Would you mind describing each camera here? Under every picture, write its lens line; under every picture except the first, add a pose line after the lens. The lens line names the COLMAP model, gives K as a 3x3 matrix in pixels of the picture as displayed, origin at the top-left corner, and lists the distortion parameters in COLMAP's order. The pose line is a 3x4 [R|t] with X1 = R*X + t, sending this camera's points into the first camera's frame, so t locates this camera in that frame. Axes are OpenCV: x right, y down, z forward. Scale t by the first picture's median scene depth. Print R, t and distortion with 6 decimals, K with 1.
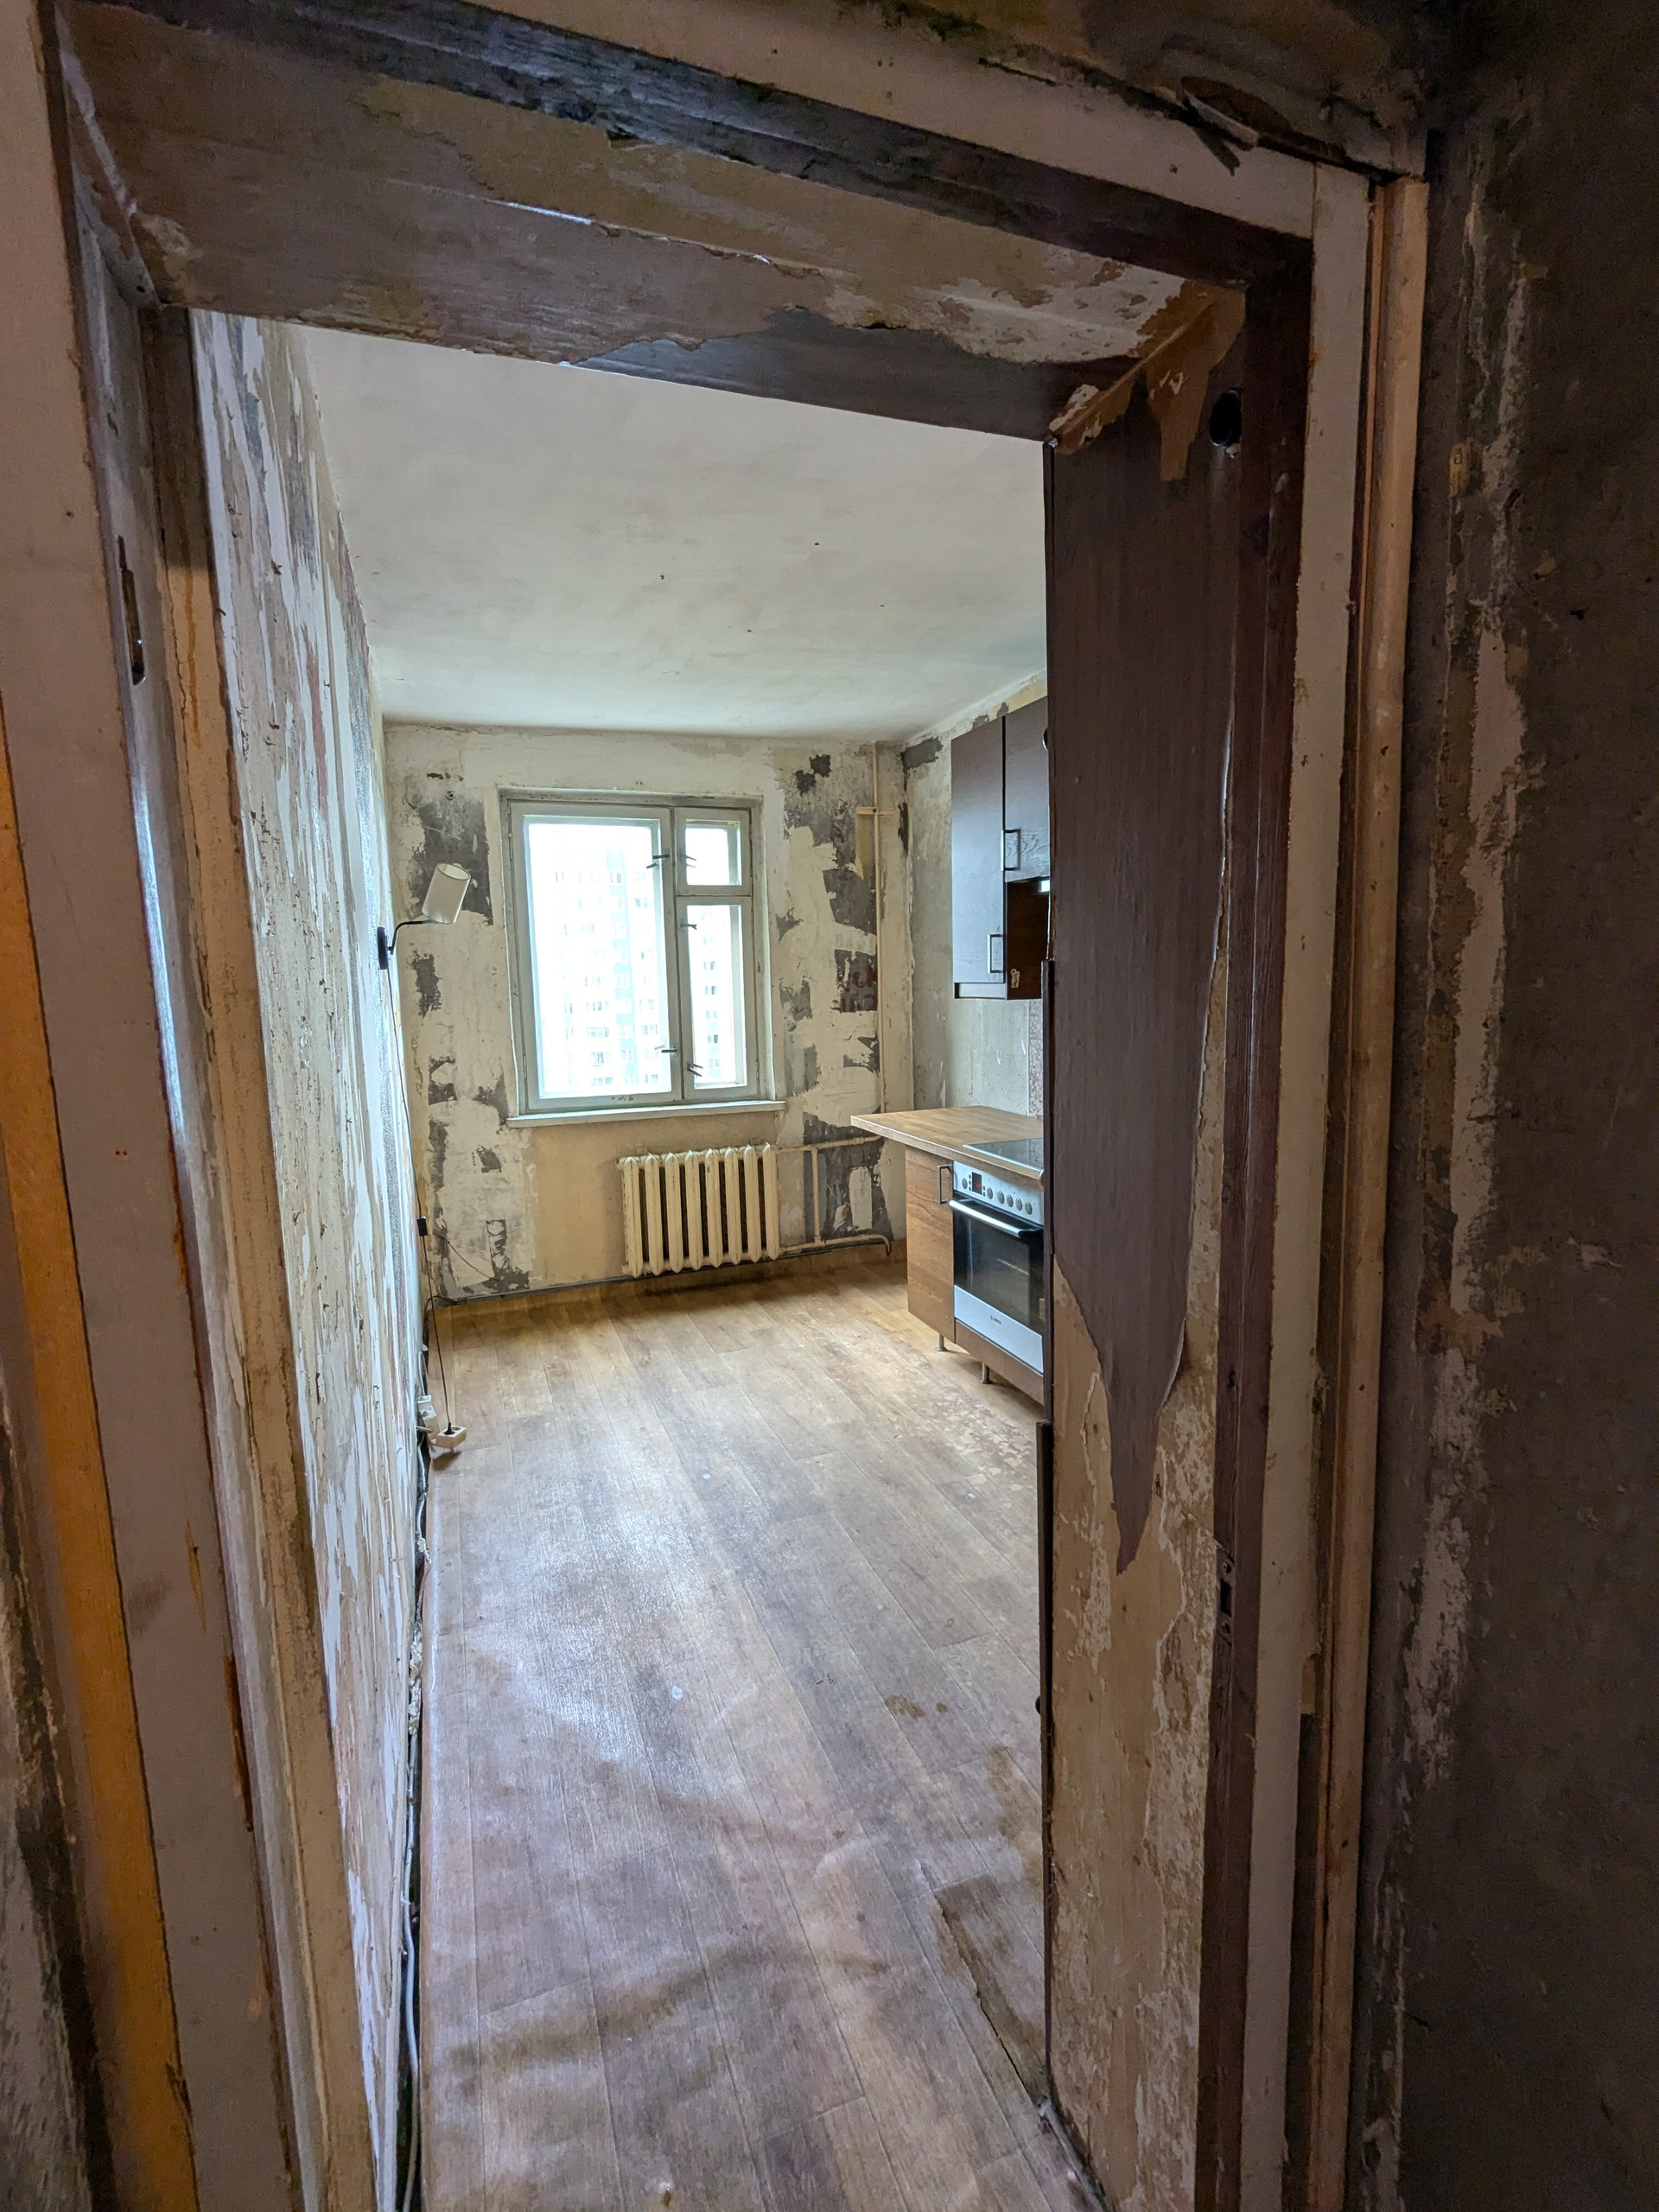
lens RADIAL K [[1042.7, 0, 835.0], [0, 1042.7, 1104.4], [0, 0, 1]] dist [-0.005887, 0.003949]
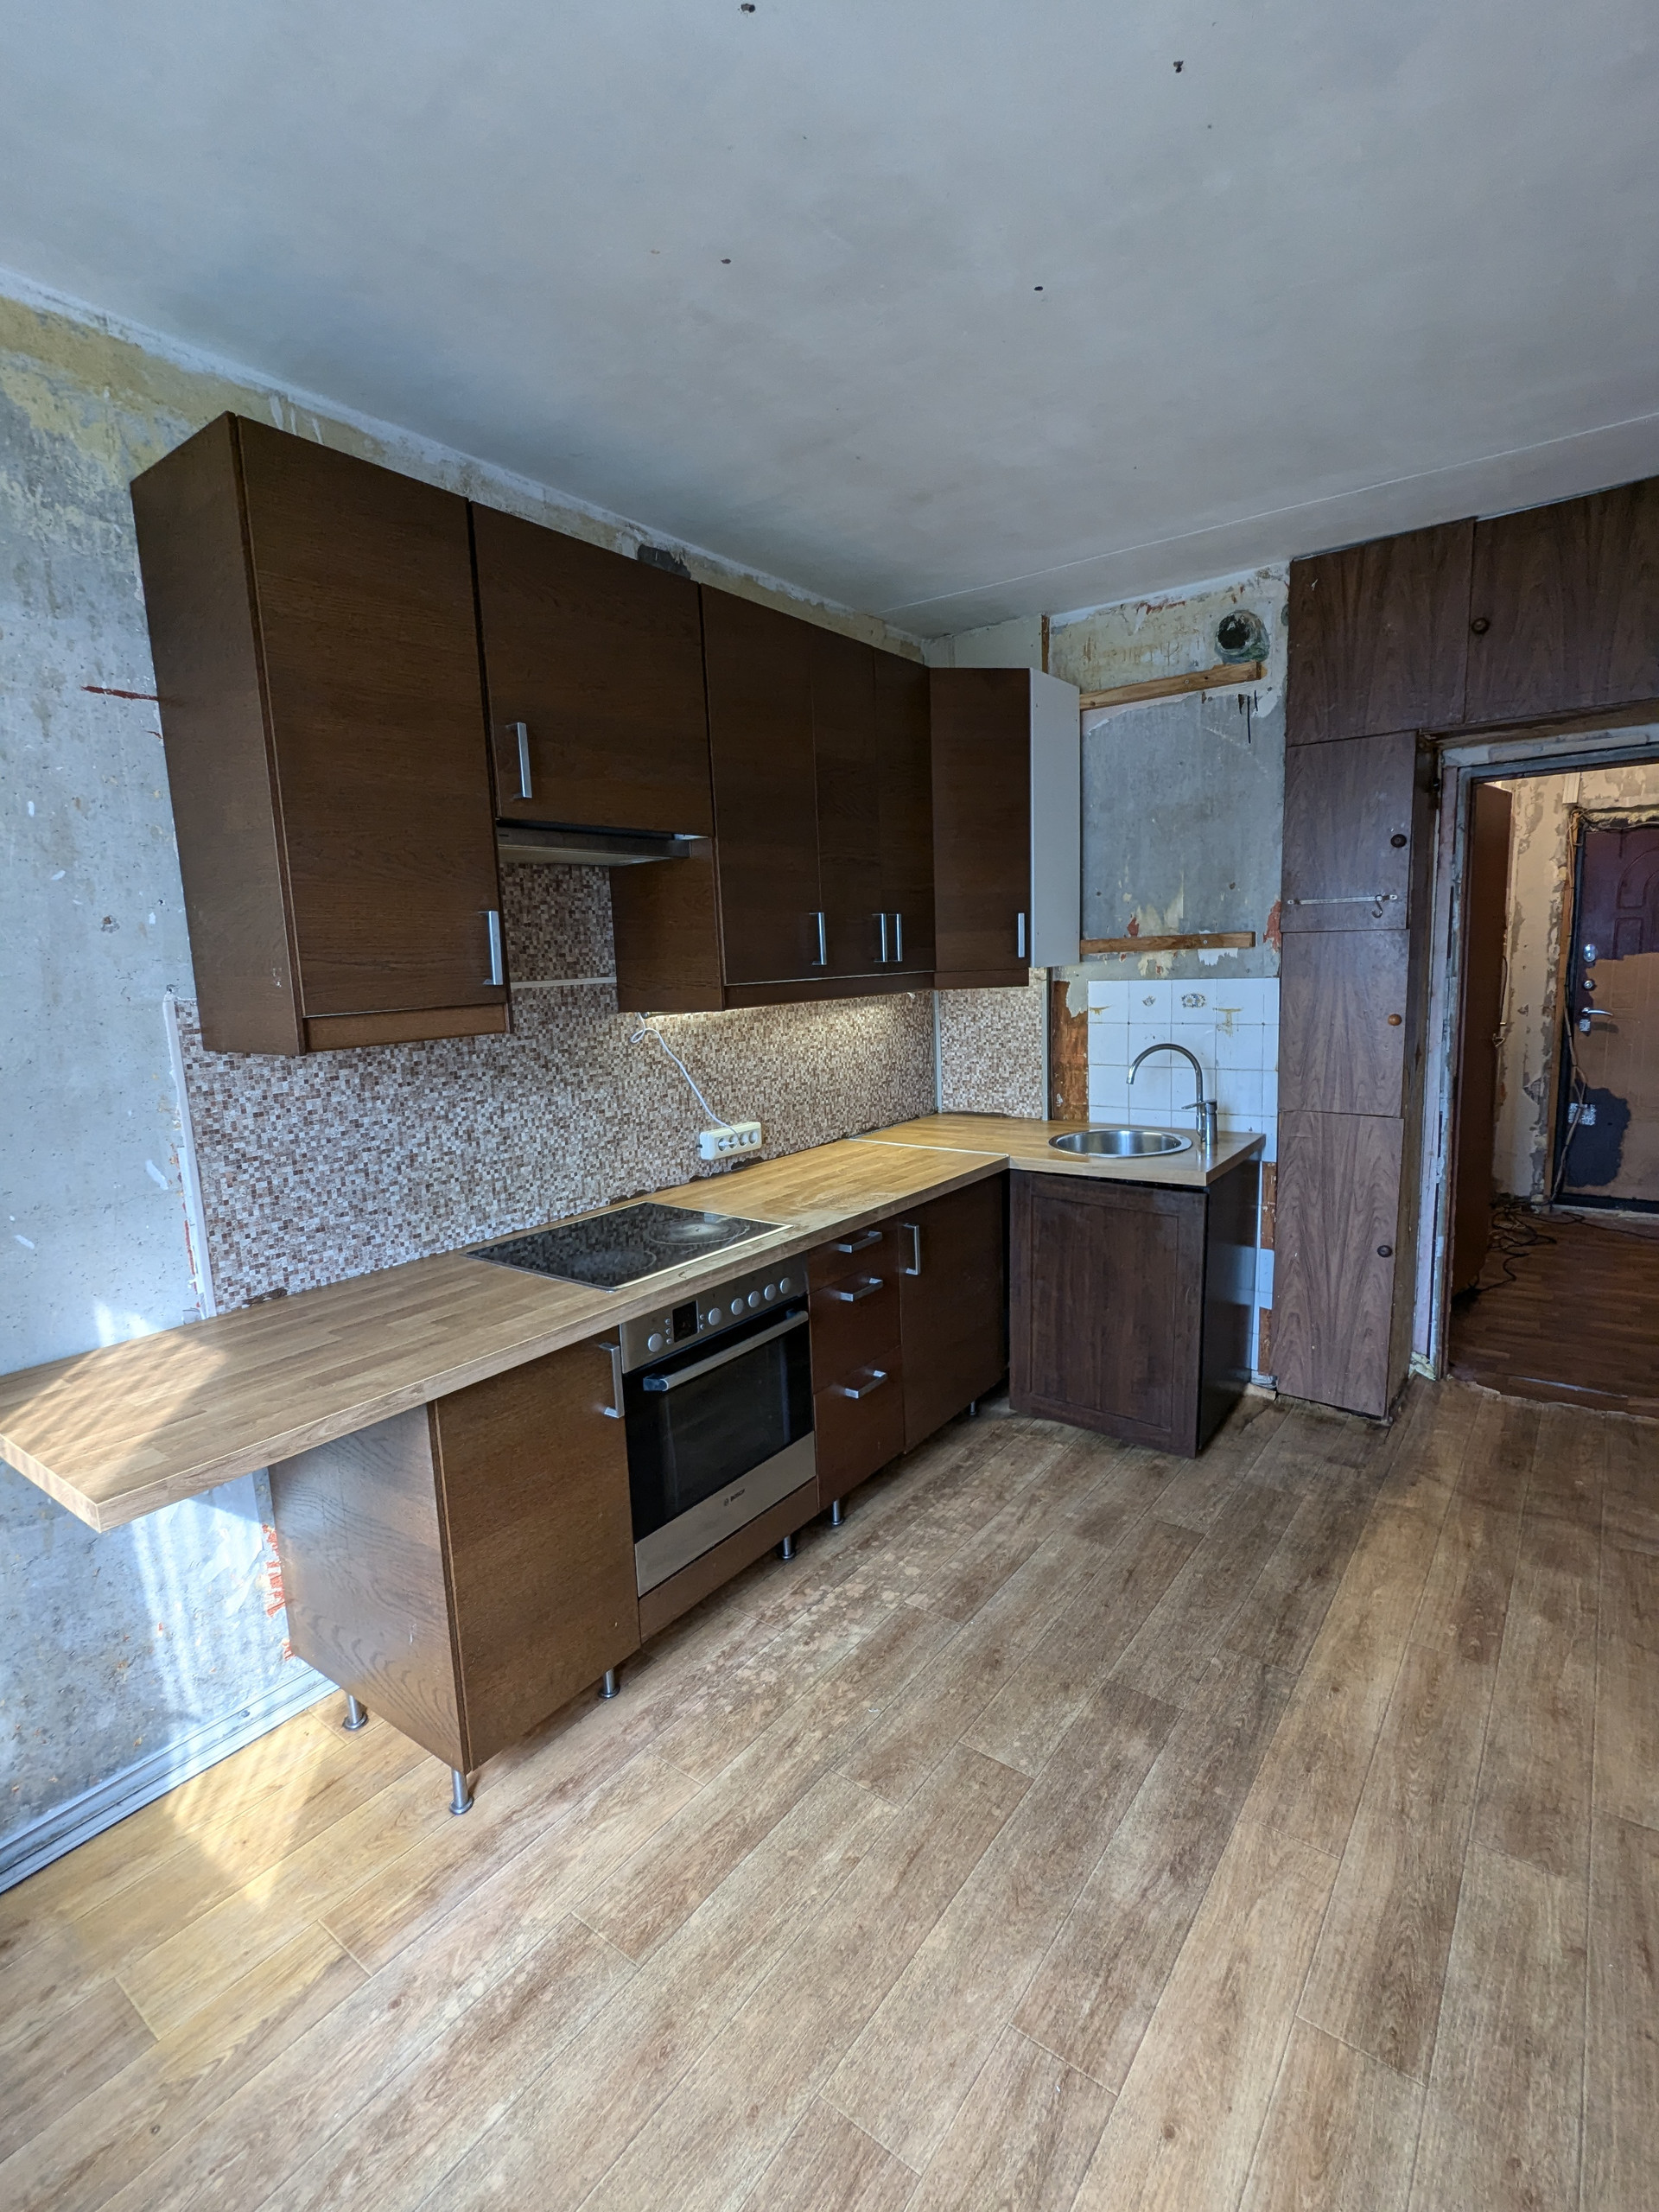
lens RADIAL K [[1042.7, 0, 839.2], [0, 1042.7, 1098.8], [0, 0, 1]] dist [-0.005887, 0.003949]
pose [[-0.538131, -0.074603, 0.839553, -0.436925], [0.160602, 0.968750, 0.189025, -0.159513], [-0.827419, 0.236554, -0.509333, 1.273401]]
